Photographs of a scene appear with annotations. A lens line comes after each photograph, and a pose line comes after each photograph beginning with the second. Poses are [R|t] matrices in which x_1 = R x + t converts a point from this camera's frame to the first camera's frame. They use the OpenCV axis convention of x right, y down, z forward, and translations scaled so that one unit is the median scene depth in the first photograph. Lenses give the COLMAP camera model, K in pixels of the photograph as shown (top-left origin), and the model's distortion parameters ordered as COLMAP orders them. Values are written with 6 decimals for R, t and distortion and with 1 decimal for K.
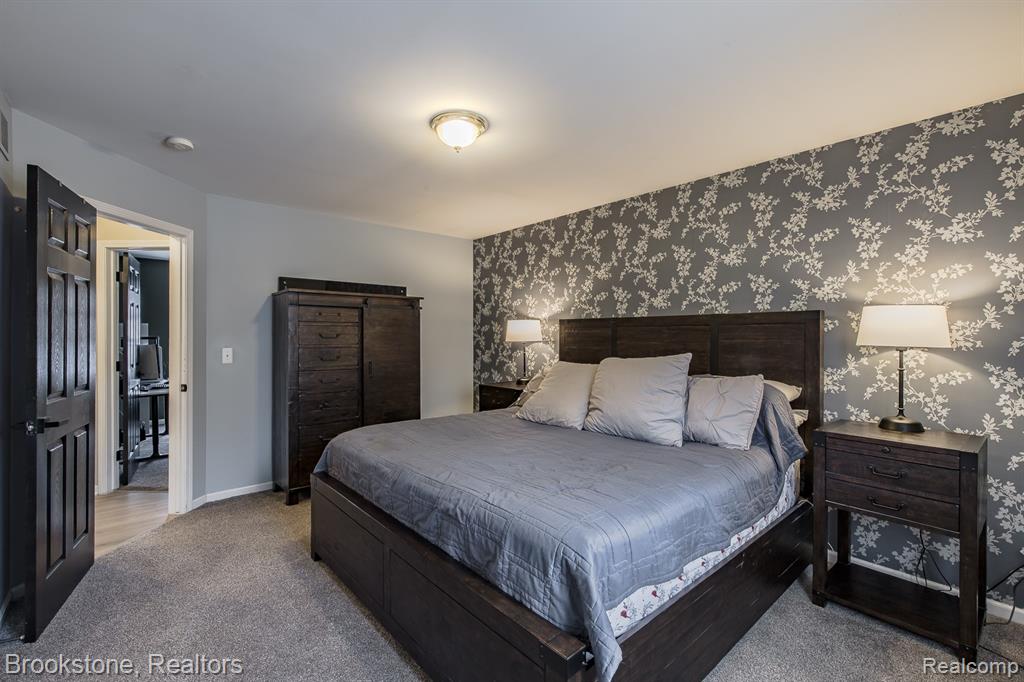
lens RADIAL K [[455.9, 0, 507.9], [0, 455.9, 342.0], [0, 0, 1]] dist [0.004306, -0.000637]
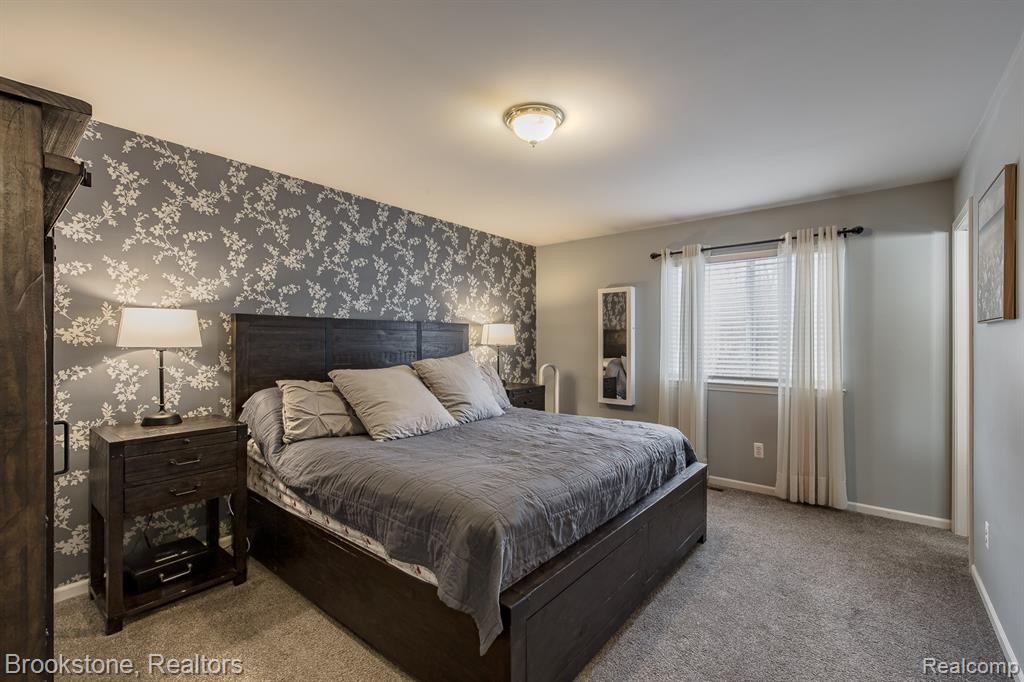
lens RADIAL K [[455.9, 0, 507.2], [0, 455.9, 338.6], [0, 0, 1]] dist [0.004306, -0.000637]
pose [[-0.184040, -0.007190, 0.982892, -0.673002], [-0.000186, 0.999973, 0.007281, -0.018980], [-0.982919, 0.001157, -0.184037, 0.785459]]
